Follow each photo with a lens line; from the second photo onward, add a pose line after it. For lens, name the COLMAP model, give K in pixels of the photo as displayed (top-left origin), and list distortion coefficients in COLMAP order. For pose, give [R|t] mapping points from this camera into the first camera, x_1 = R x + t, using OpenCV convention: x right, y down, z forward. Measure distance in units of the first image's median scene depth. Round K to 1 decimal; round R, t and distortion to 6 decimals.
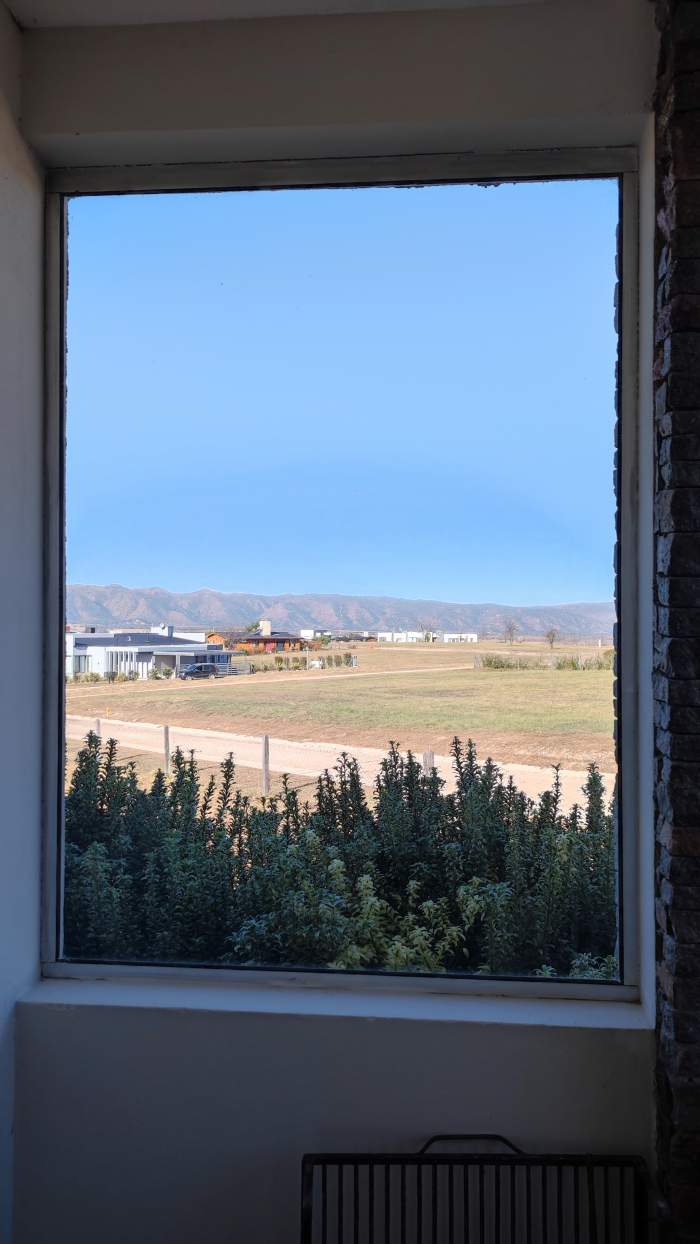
lens RADIAL K [[901.0, 0, 350.0], [0, 901.0, 622.0], [0, 0, 1]] dist [0.073183, -0.093596]
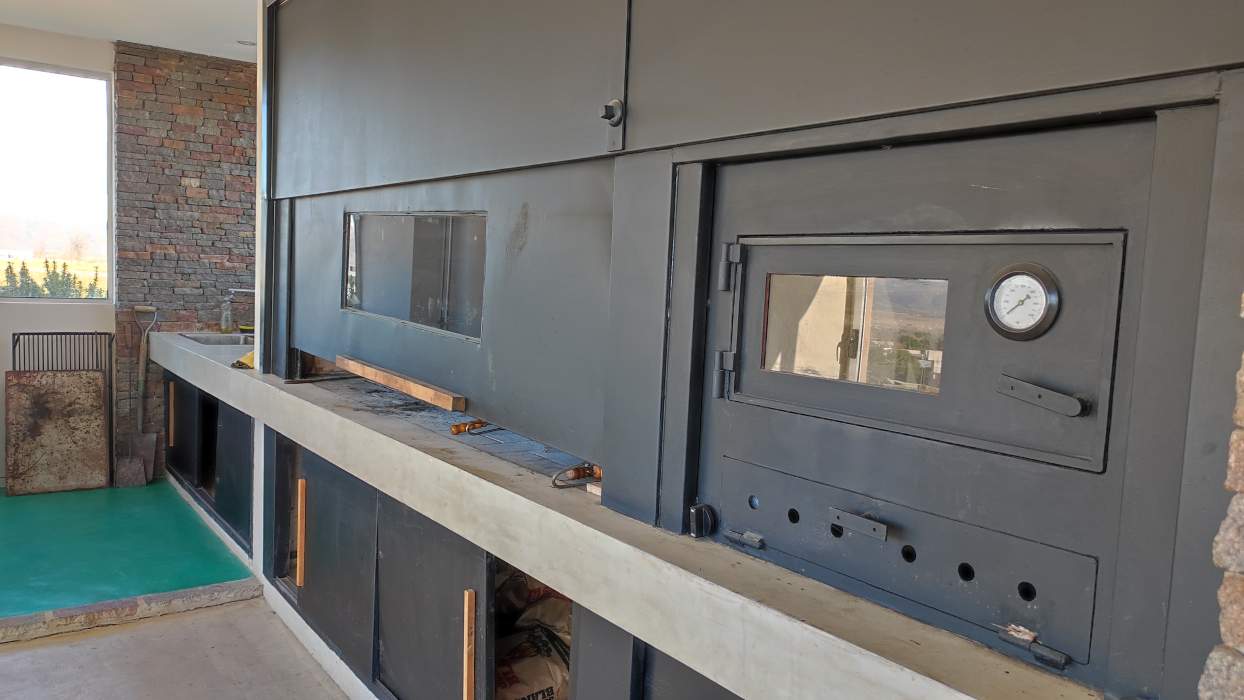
lens RADIAL K [[901.0, 0, 622.0], [0, 901.0, 350.0], [0, 0, 1]] dist [0.073183, -0.093596]
pose [[0.757078, -0.020979, 0.652987, -0.287137], [-0.045428, 0.995375, 0.084648, 0.095148], [-0.651743, -0.093749, 0.752624, -1.658230]]
